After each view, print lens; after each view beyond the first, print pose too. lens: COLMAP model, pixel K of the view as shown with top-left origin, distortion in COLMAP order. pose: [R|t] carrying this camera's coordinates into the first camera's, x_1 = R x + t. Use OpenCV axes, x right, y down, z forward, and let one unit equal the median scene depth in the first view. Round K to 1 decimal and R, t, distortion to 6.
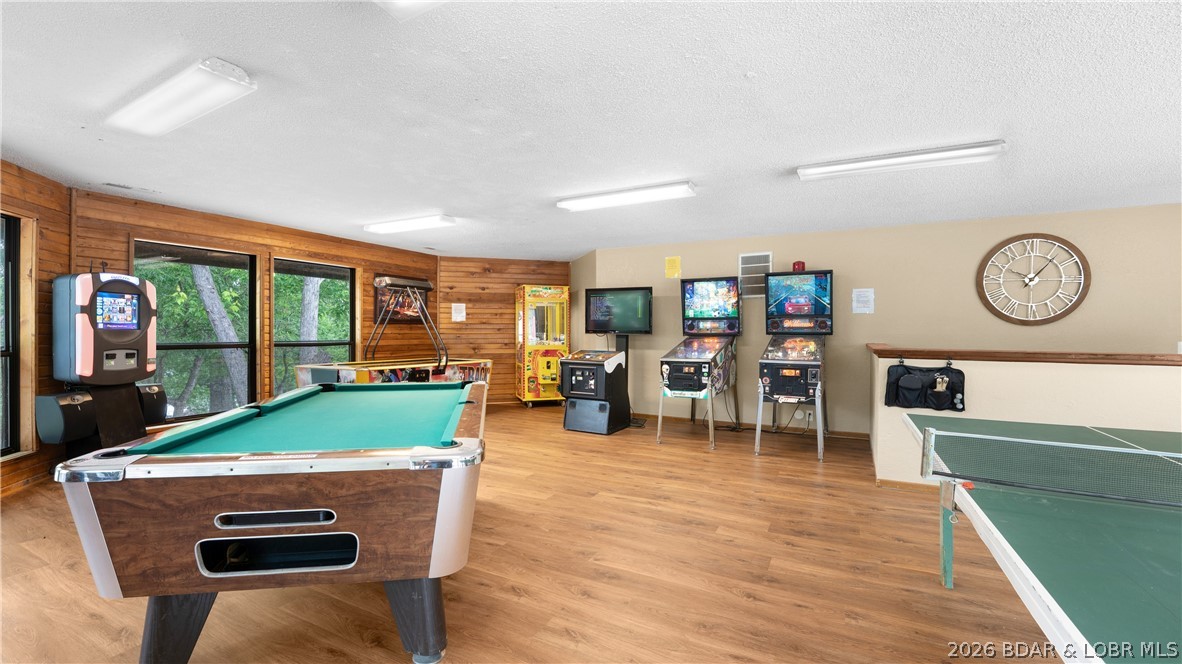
lens RADIAL K [[489.6, 0, 586.7], [0, 489.6, 350.5], [0, 0, 1]] dist [-0.034714, 0.005591]
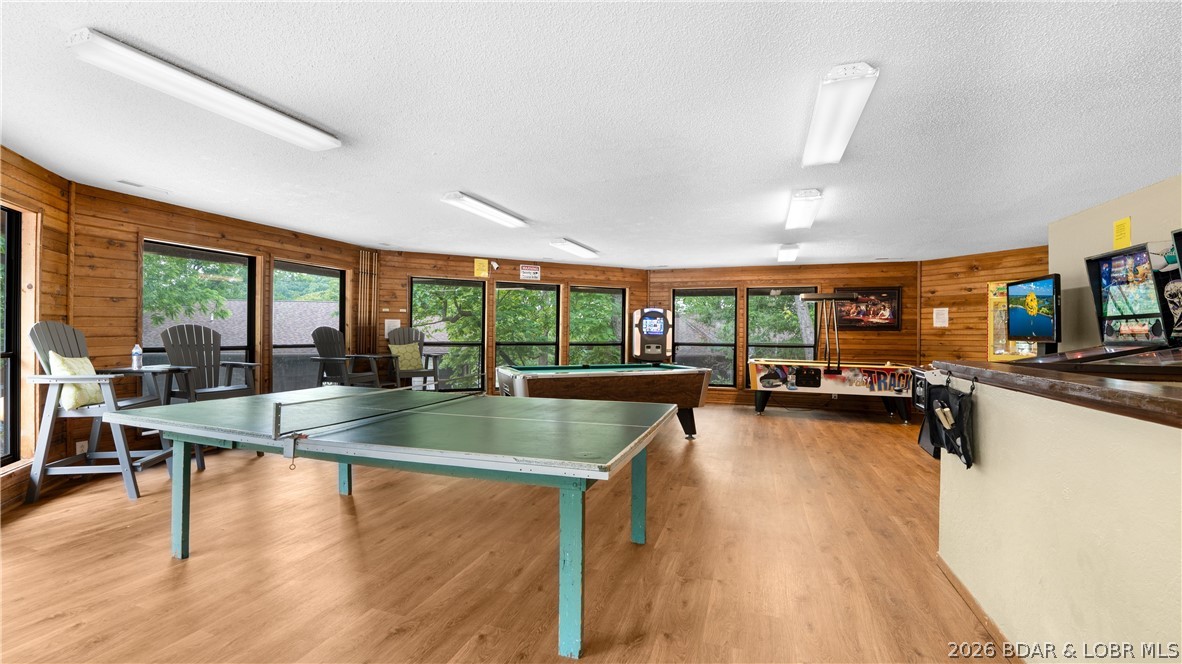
lens RADIAL K [[489.6, 0, 586.7], [0, 489.6, 350.5], [0, 0, 1]] dist [-0.034714, 0.005591]
pose [[0.152498, 0.029435, -0.987865, 0.770678], [-0.045428, 0.998709, 0.022745, -0.006634], [0.987259, 0.041408, 0.153638, 0.263047]]
